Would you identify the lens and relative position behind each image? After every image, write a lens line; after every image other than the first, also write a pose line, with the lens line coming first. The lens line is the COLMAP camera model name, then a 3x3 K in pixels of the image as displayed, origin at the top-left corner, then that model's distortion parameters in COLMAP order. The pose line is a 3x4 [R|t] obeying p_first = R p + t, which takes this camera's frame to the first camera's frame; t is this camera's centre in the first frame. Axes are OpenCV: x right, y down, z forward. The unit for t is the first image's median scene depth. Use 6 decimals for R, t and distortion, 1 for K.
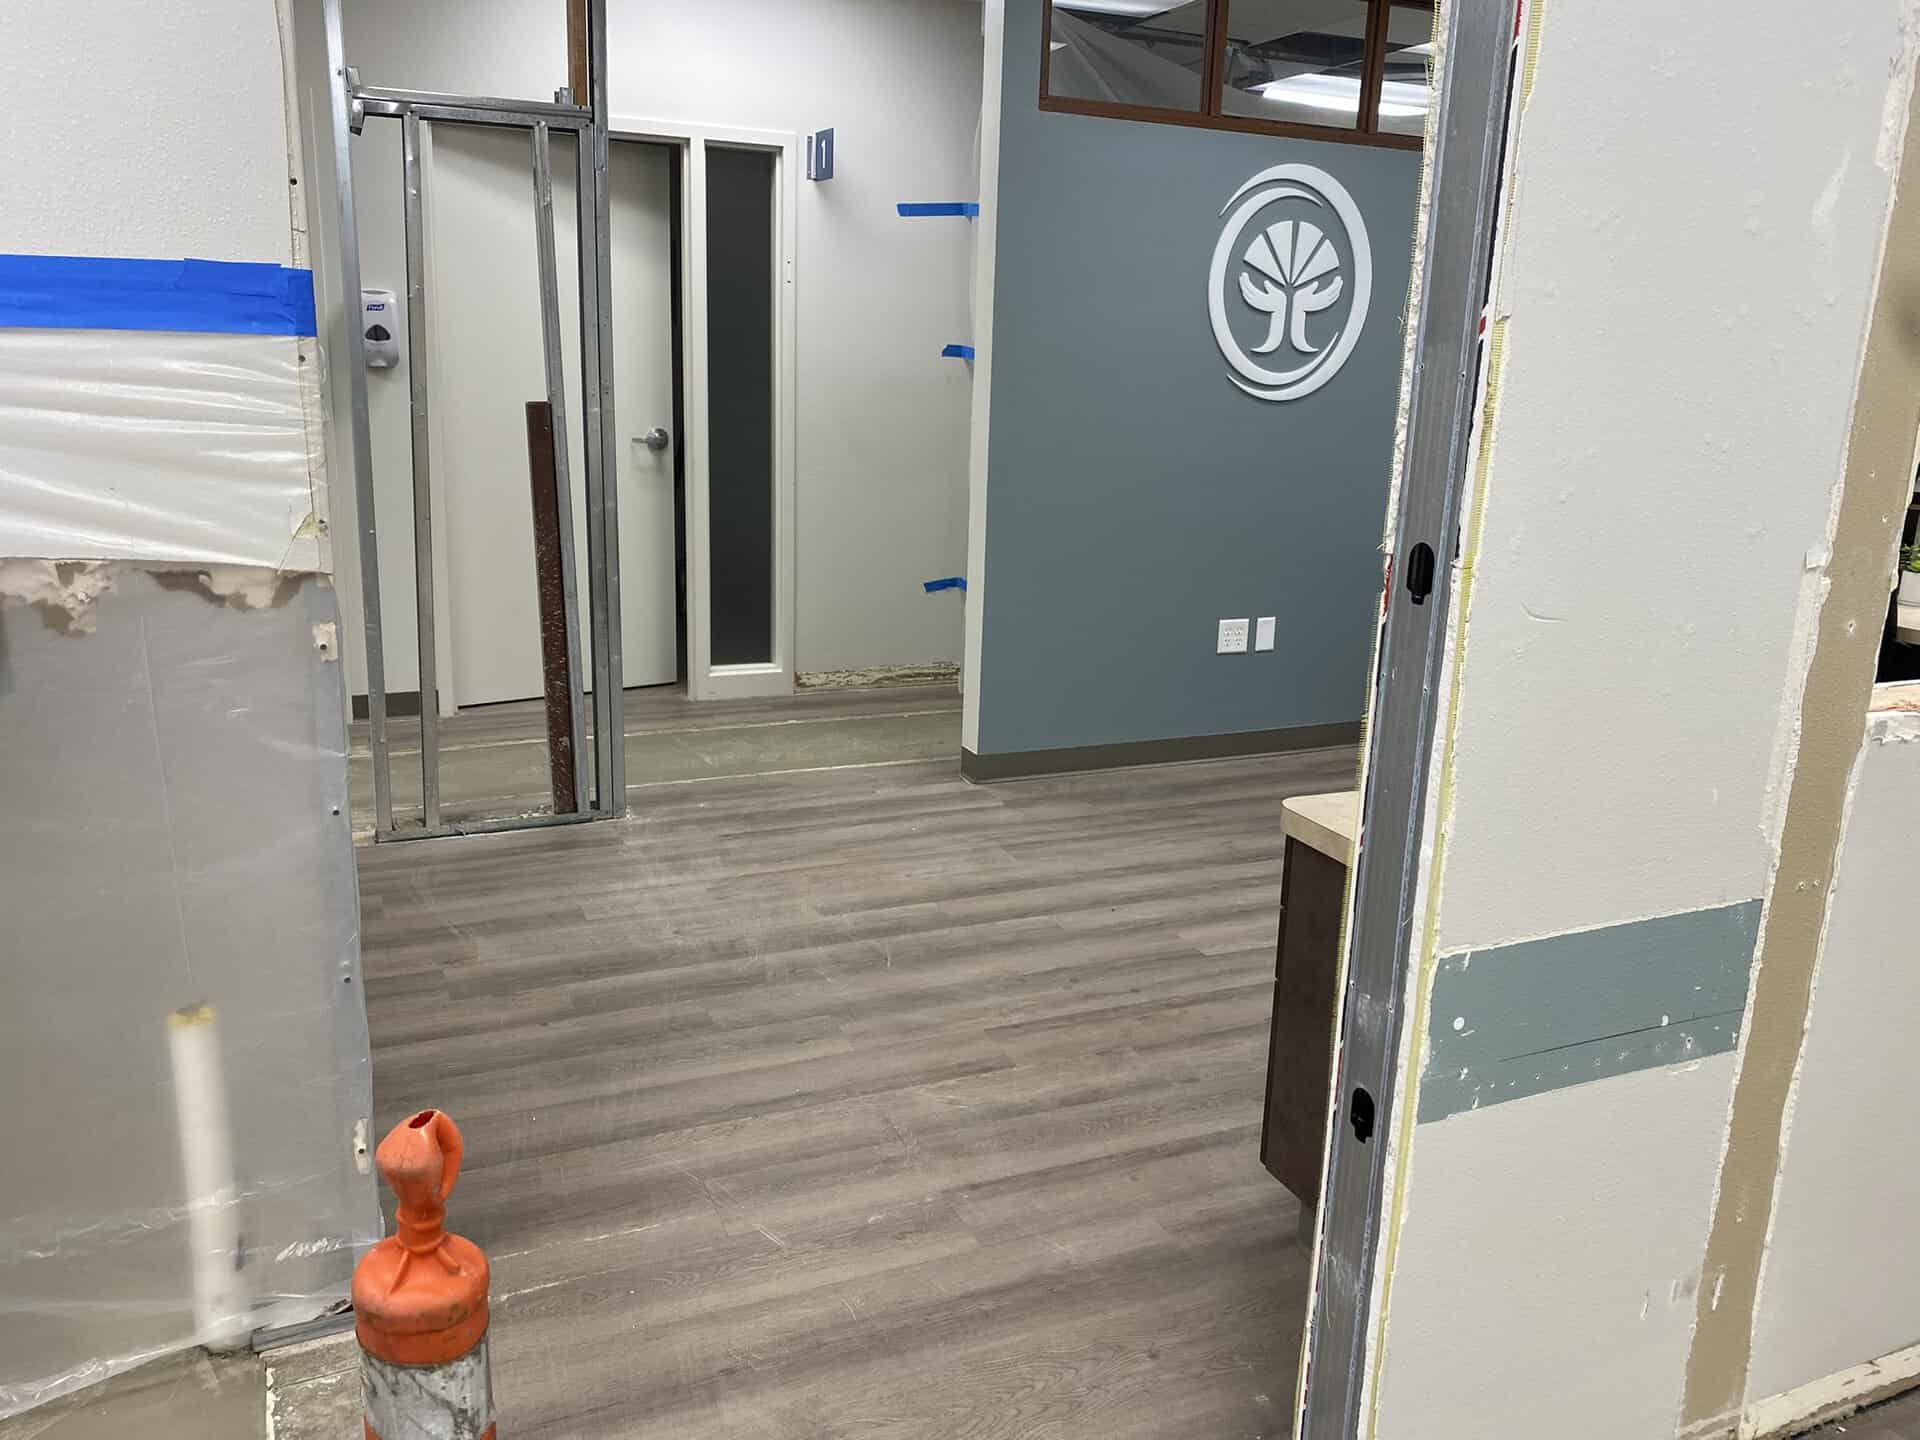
lens RADIAL K [[1453.1, 0, 965.6], [0, 1453.1, 676.5], [0, 0, 1]] dist [-0.033920, 0.068985]
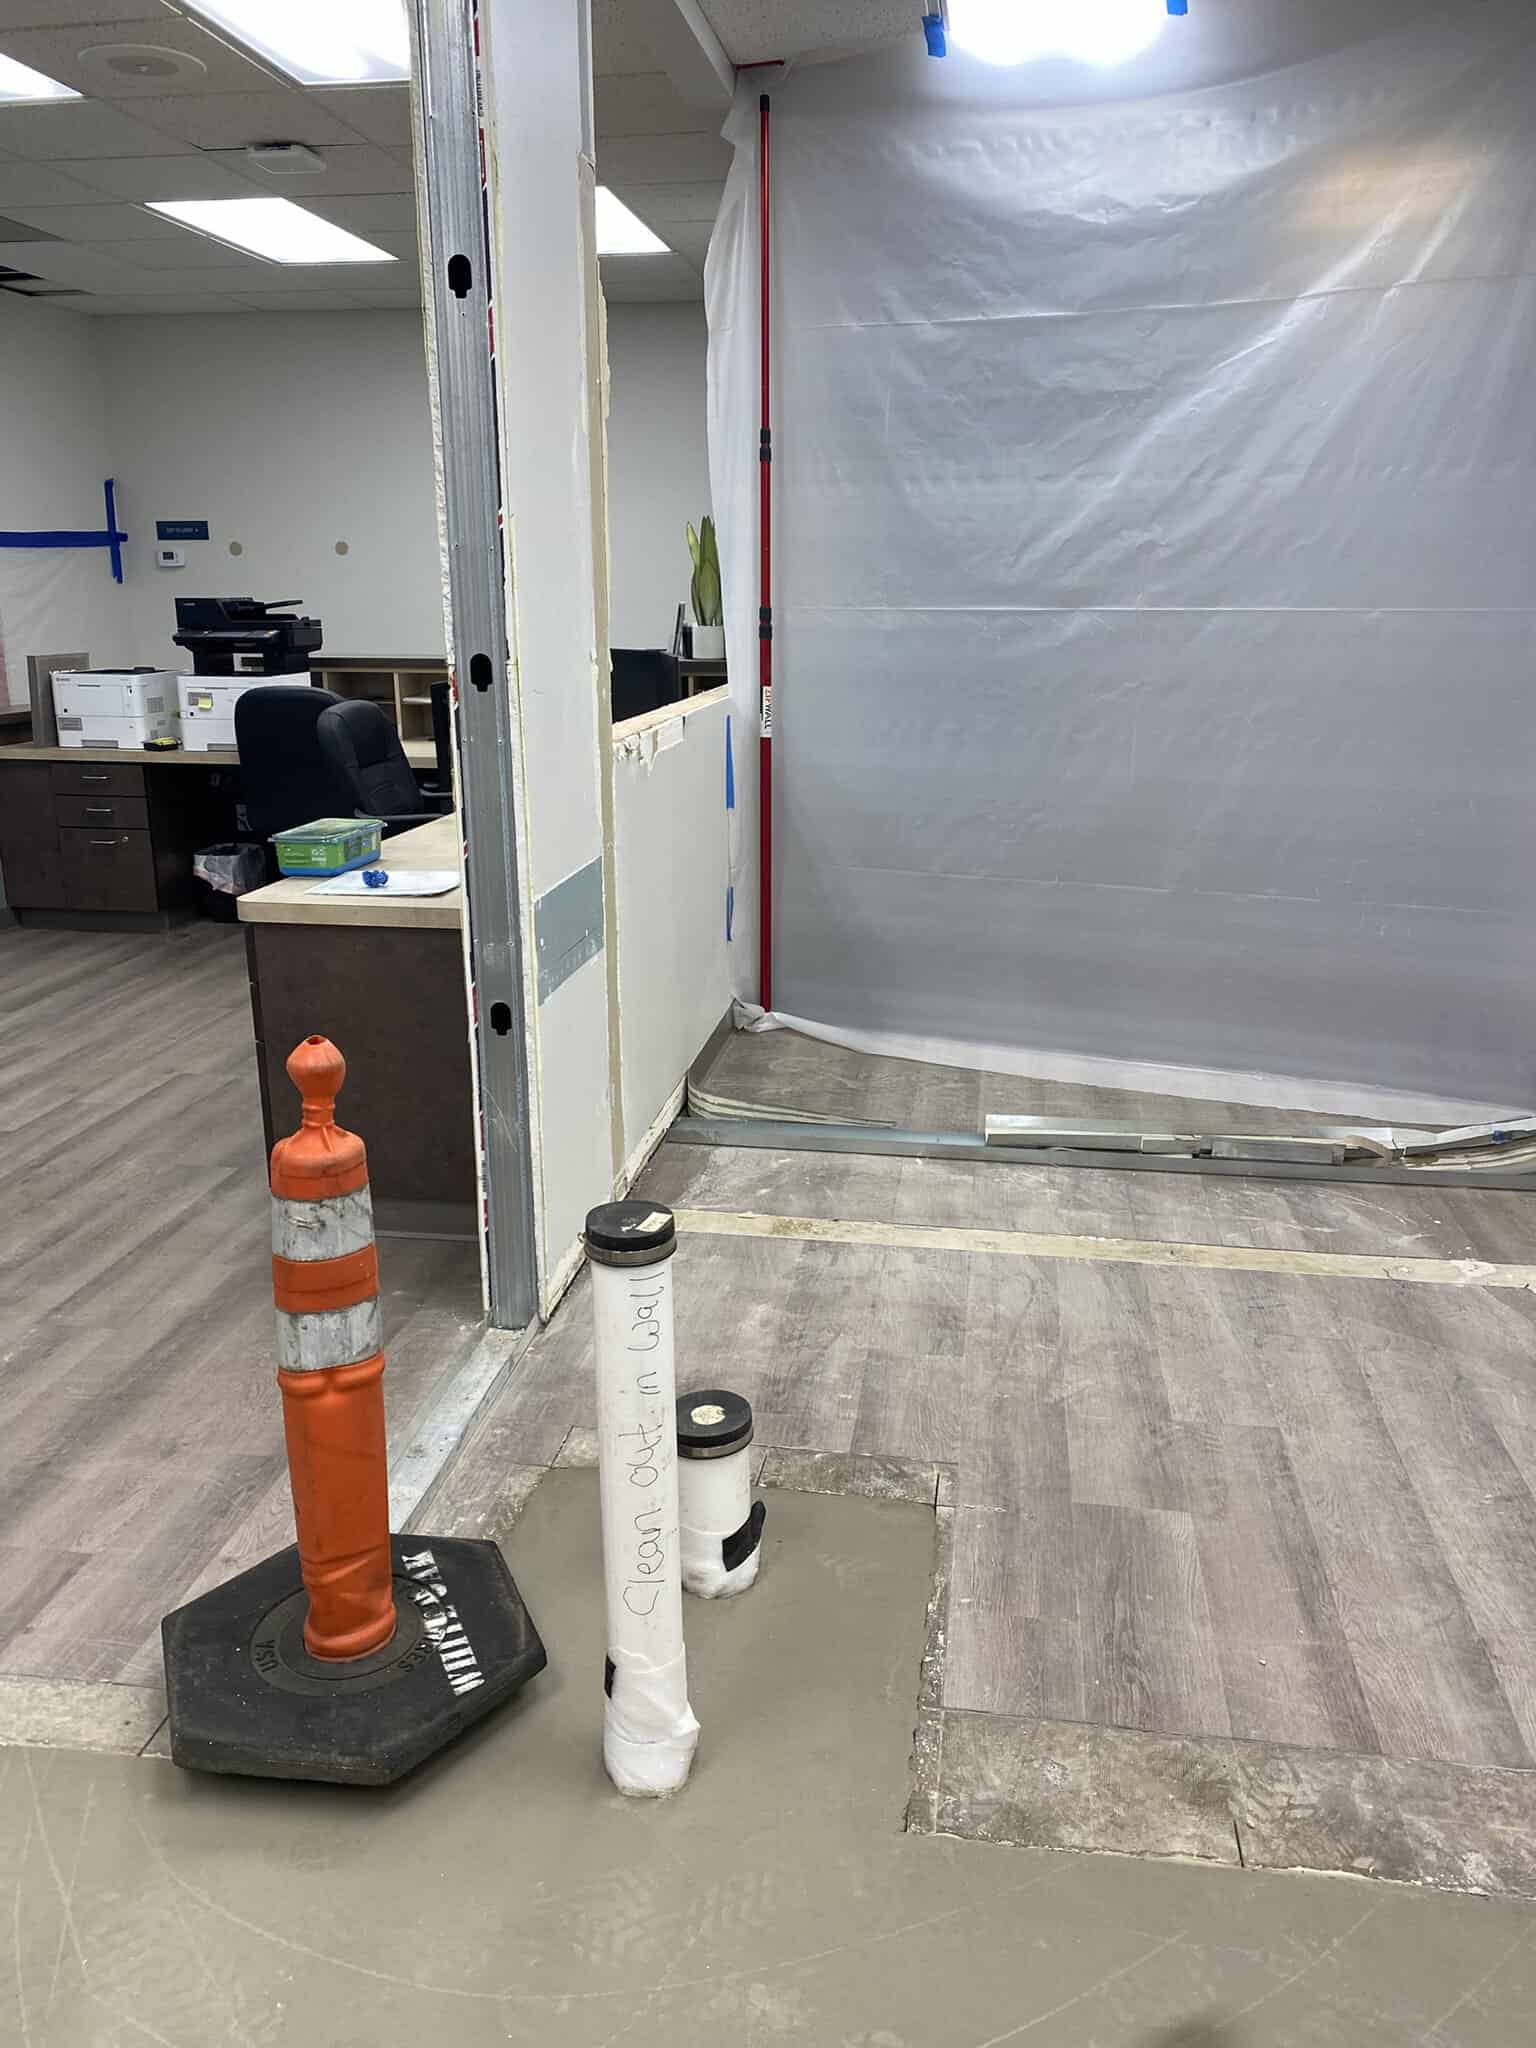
lens RADIAL K [[1548.5, 0, 771.8], [0, 1548.5, 1018.9], [0, 0, 1]] dist [-0.002903, 0.001009]
pose [[0.536761, -0.259659, 0.802786, -0.922016], [0.201586, 0.963379, 0.176818, 0.056869], [-0.819299, 0.066921, 0.569448, -0.223737]]
